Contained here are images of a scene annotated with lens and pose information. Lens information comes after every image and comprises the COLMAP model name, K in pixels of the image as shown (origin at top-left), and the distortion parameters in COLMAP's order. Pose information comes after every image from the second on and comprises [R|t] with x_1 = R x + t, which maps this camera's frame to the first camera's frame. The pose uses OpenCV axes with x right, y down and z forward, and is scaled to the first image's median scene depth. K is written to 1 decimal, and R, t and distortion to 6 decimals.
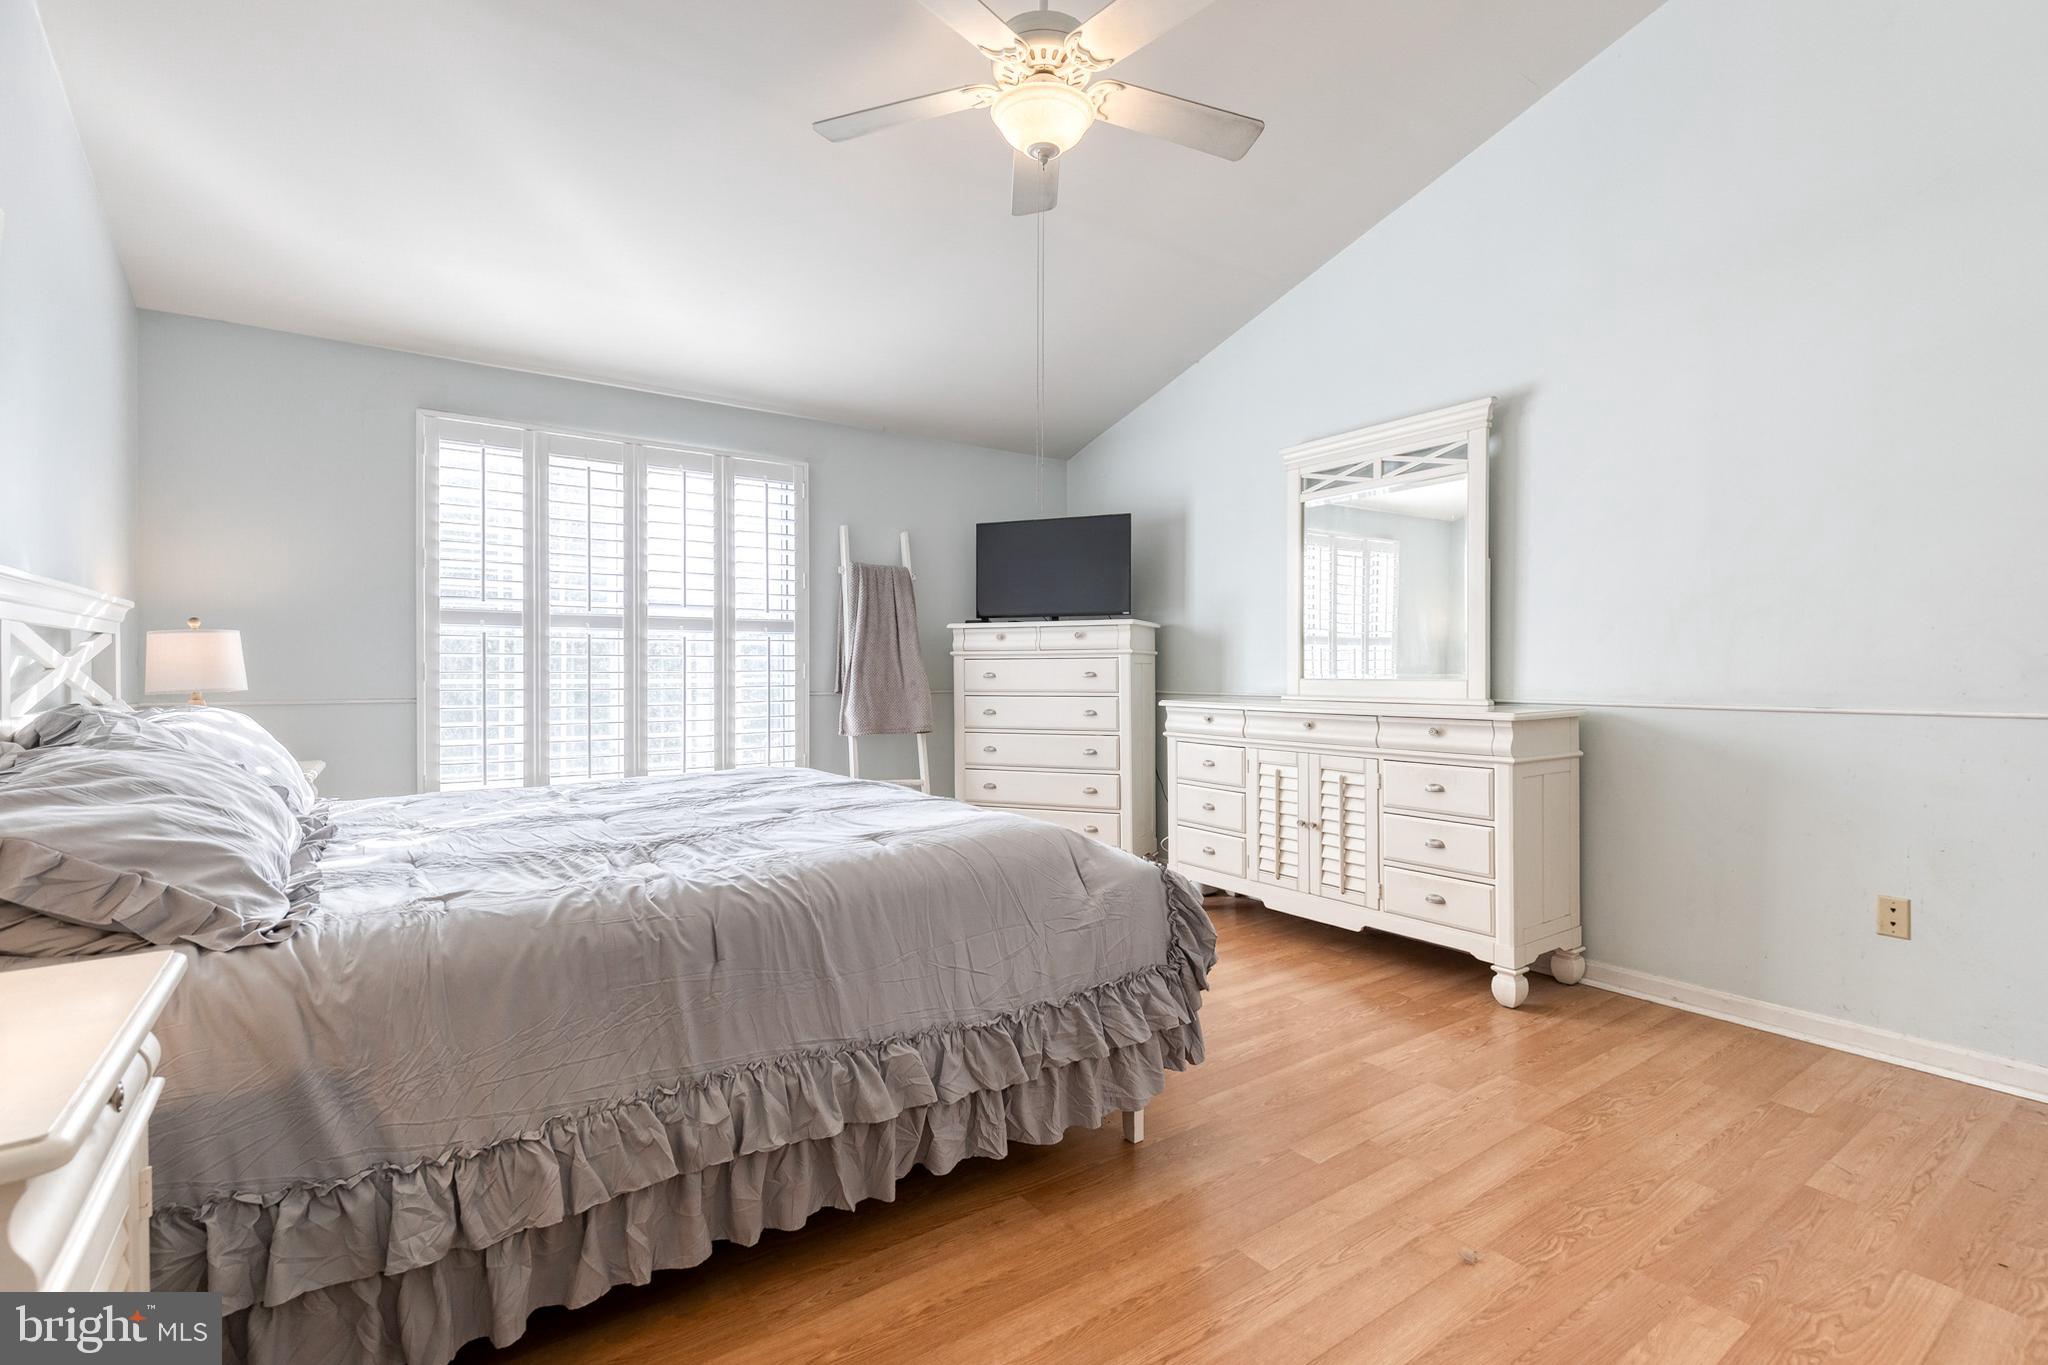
lens RADIAL K [[933.1, 0, 1024.5], [0, 933.1, 677.3], [0, 0, 1]] dist [0.007715, -0.001013]
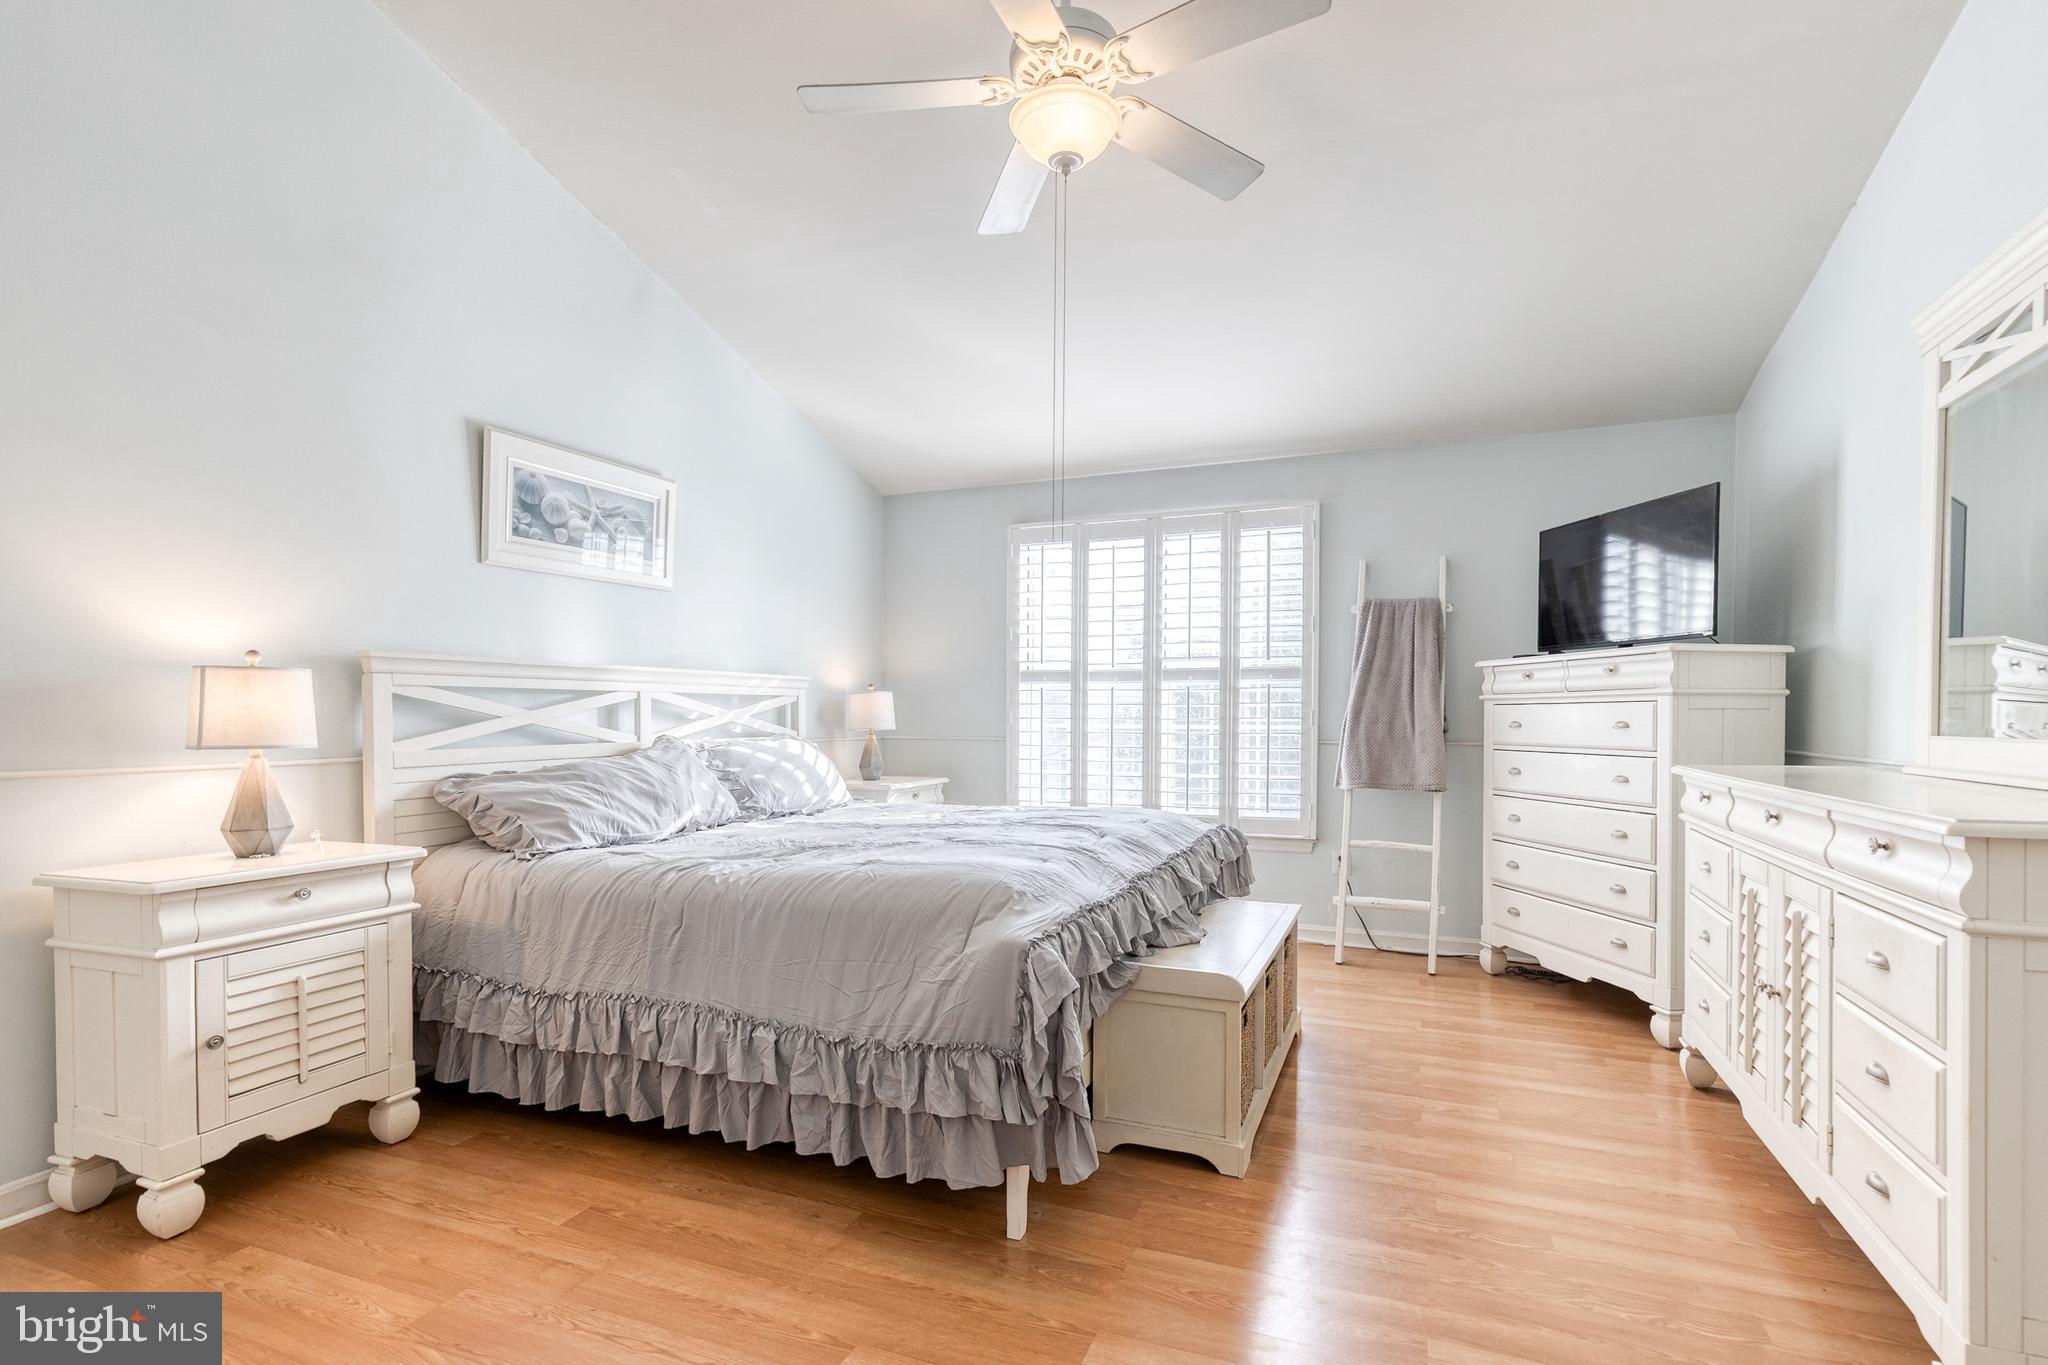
lens RADIAL K [[933.1, 0, 1061.7], [0, 933.1, 727.4], [0, 0, 1]] dist [0.007715, -0.001013]
pose [[0.558401, 0.011364, -0.829493, 0.442384], [-0.008034, 0.999933, 0.008291, -0.003605], [0.829532, 0.002034, 0.558455, 0.262394]]
